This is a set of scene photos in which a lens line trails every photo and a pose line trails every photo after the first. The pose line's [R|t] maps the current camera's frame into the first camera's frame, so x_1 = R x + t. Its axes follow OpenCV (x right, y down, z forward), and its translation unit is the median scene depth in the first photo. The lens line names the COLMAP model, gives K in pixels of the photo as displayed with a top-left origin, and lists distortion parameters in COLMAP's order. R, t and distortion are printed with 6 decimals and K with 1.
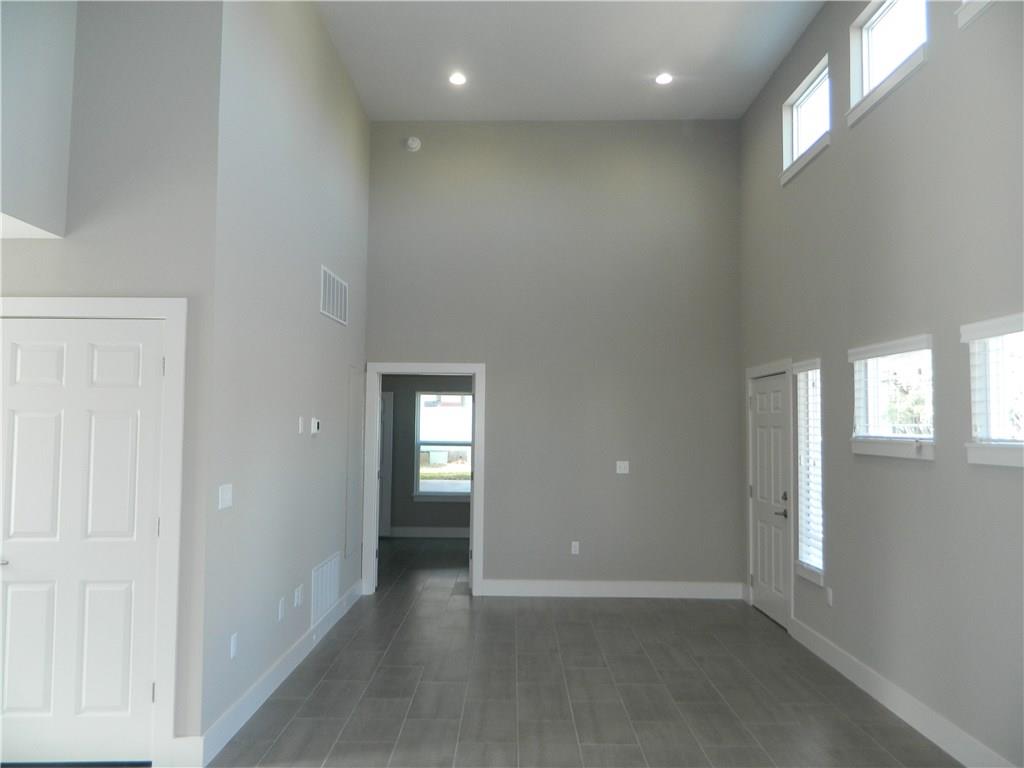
lens RADIAL K [[771.8, 0, 512.9], [0, 771.8, 385.9], [0, 0, 1]] dist [0.007347, -0.000667]
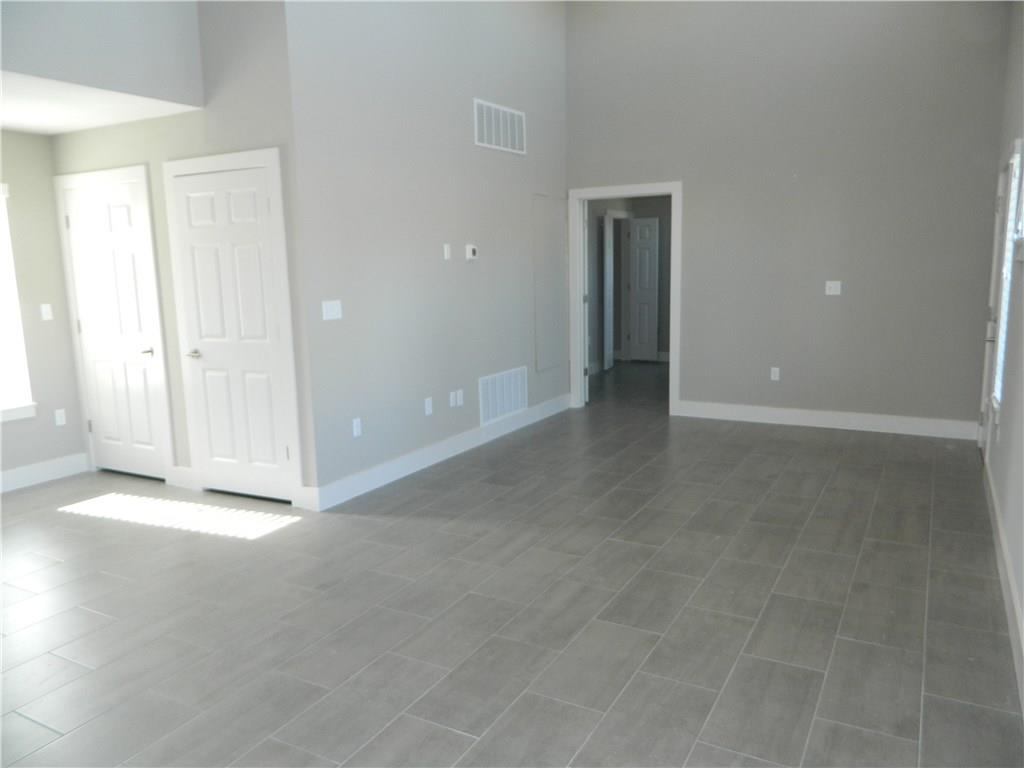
lens RADIAL K [[771.8, 0, 511.9], [0, 771.8, 387.0], [0, 0, 1]] dist [0.007347, -0.000667]
pose [[0.871158, 0.048820, -0.488569, 0.367871], [0.057313, 0.978132, 0.199934, 0.023996], [0.487646, -0.202176, 0.849309, 0.044606]]
